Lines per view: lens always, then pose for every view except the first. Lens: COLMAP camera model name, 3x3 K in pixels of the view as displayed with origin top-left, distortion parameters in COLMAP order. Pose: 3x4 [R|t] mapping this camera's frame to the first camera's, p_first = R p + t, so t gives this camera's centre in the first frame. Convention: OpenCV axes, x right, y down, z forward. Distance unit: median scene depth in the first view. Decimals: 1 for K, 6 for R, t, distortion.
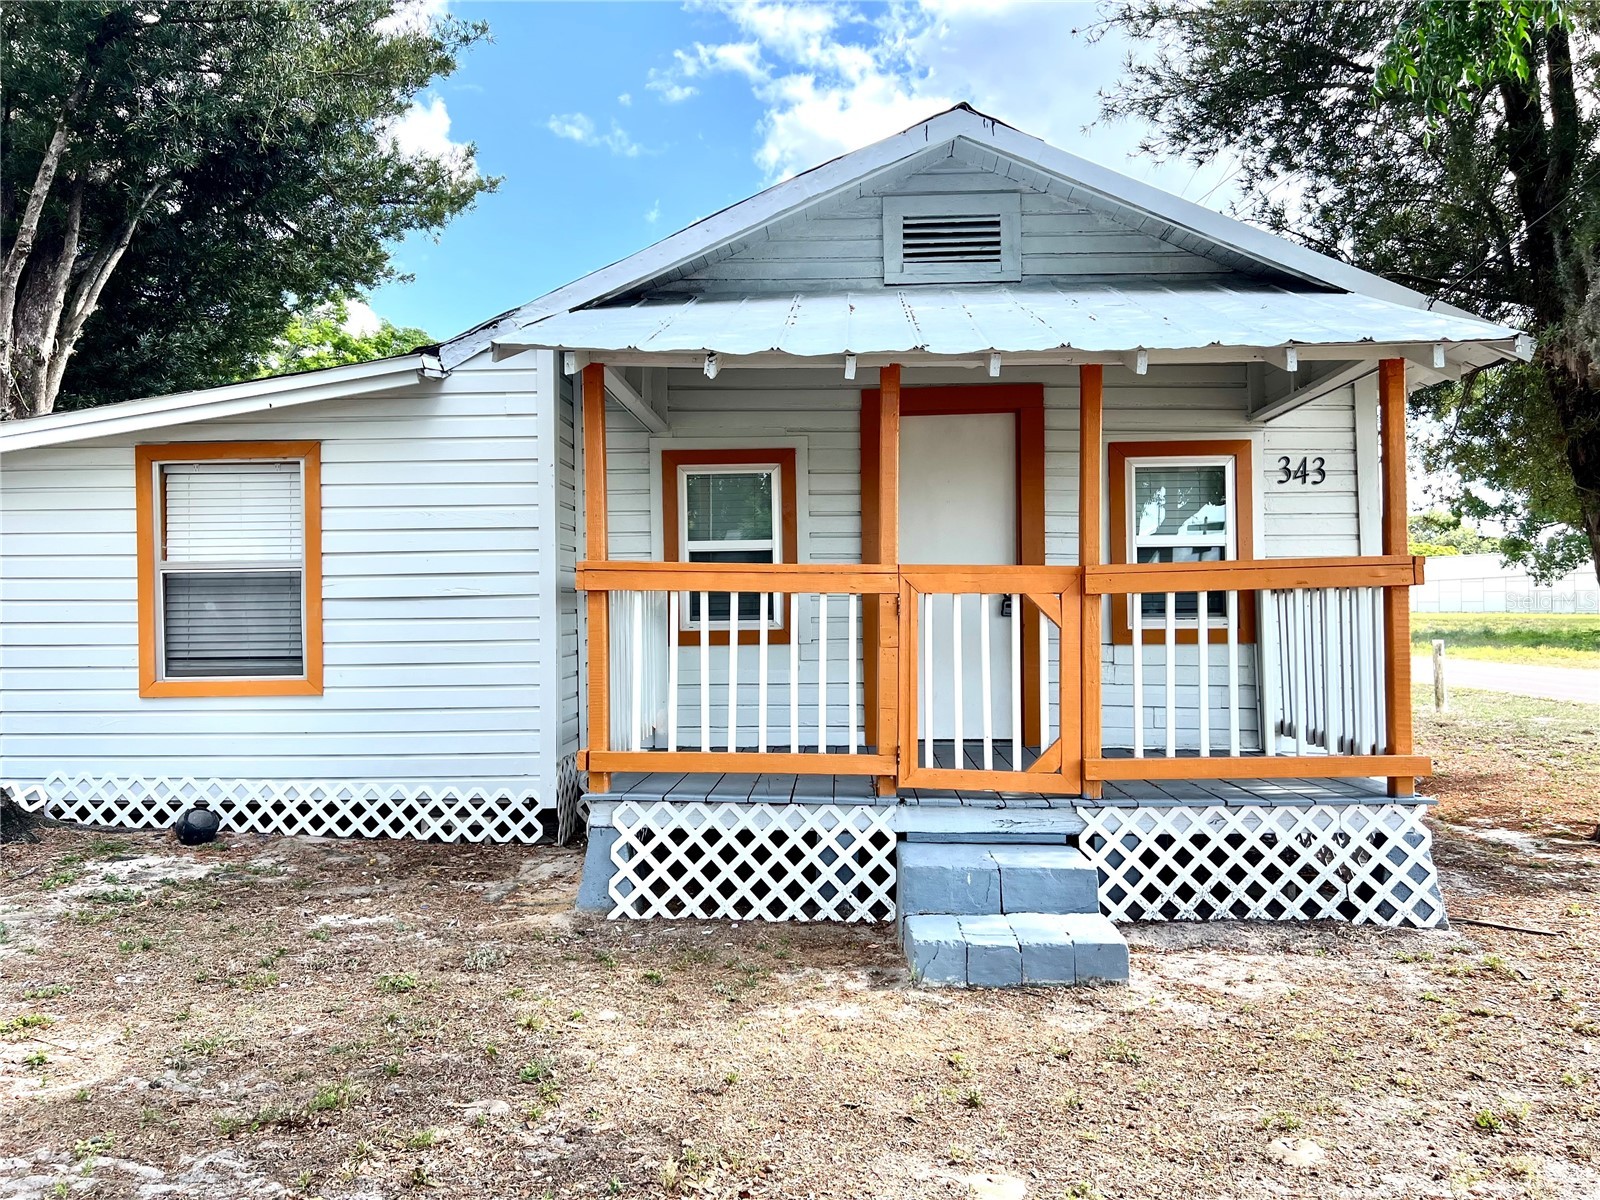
lens RADIAL K [[1253.4, 0, 803.4], [0, 1253.4, 570.9], [0, 0, 1]] dist [0.089426, -0.116880]
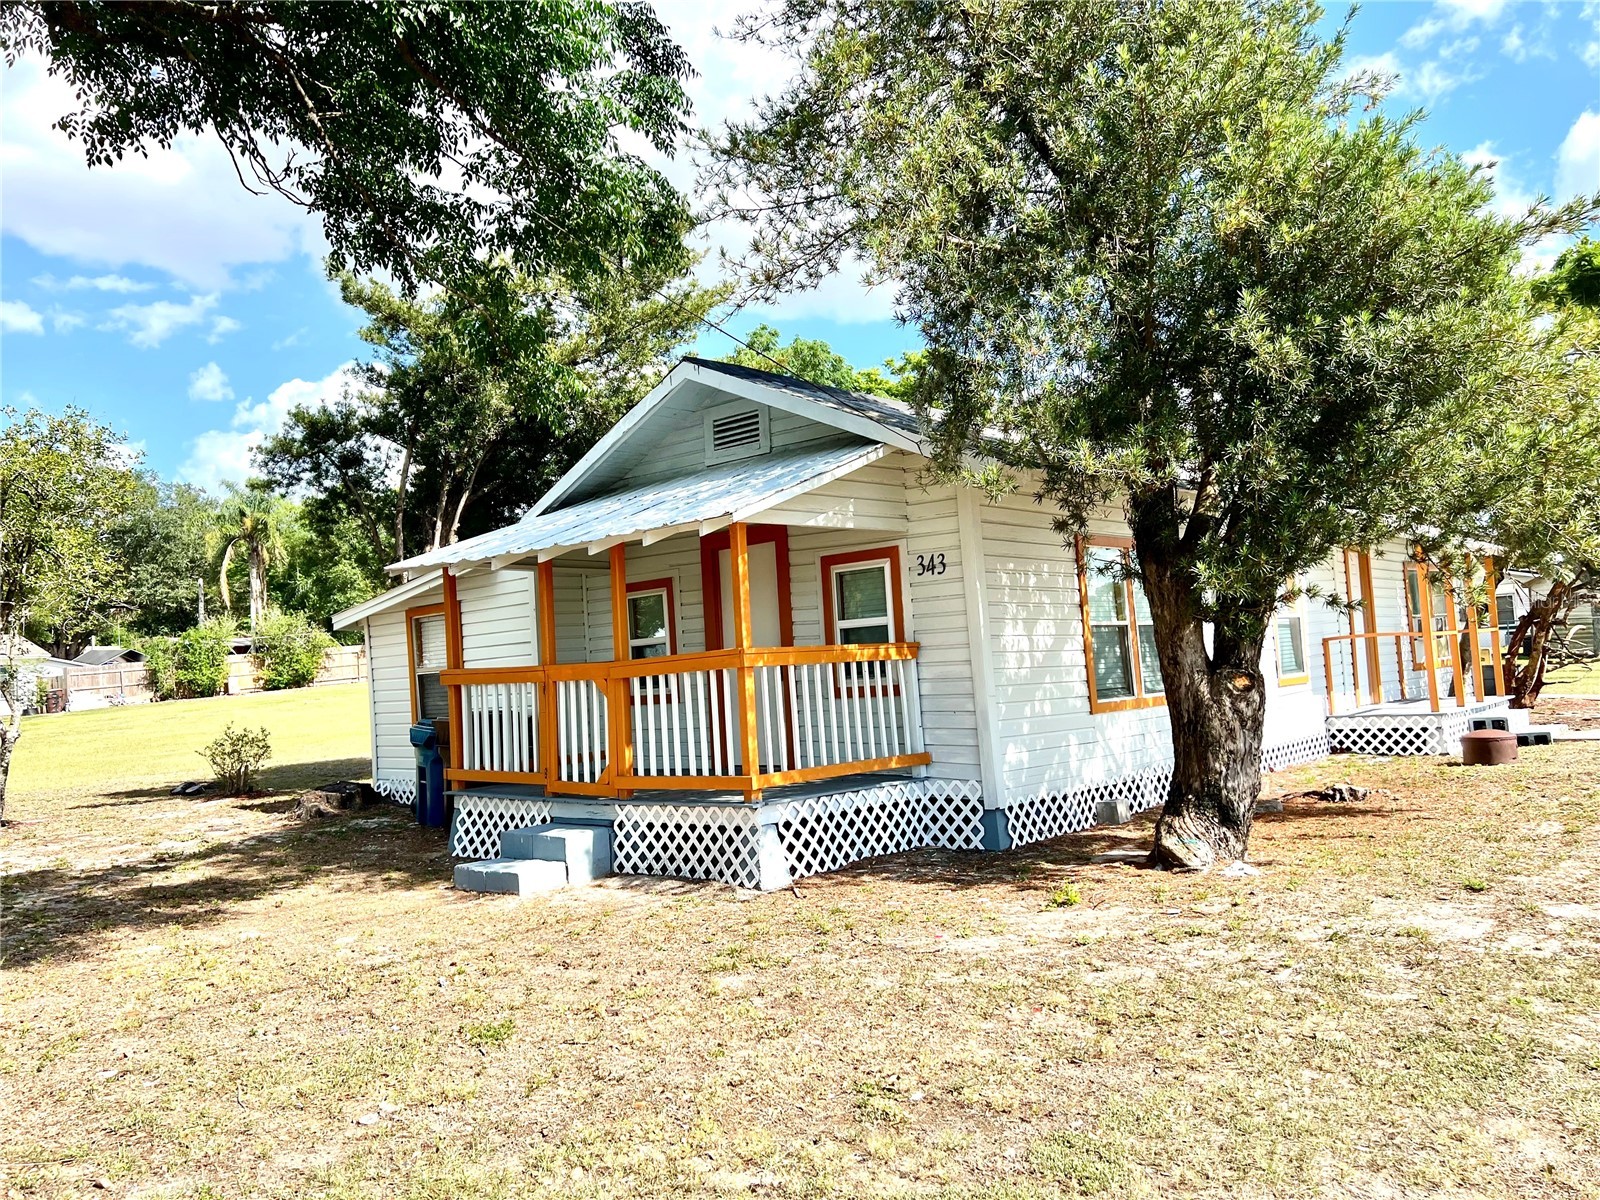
lens RADIAL K [[1253.4, 0, 803.4], [0, 1253.4, 570.9], [0, 0, 1]] dist [0.089426, -0.116880]
pose [[0.758060, -0.087379, -0.646305, 1.215270], [0.069110, 0.996167, -0.053619, -0.012493], [0.648513, -0.004019, 0.761193, -0.089686]]
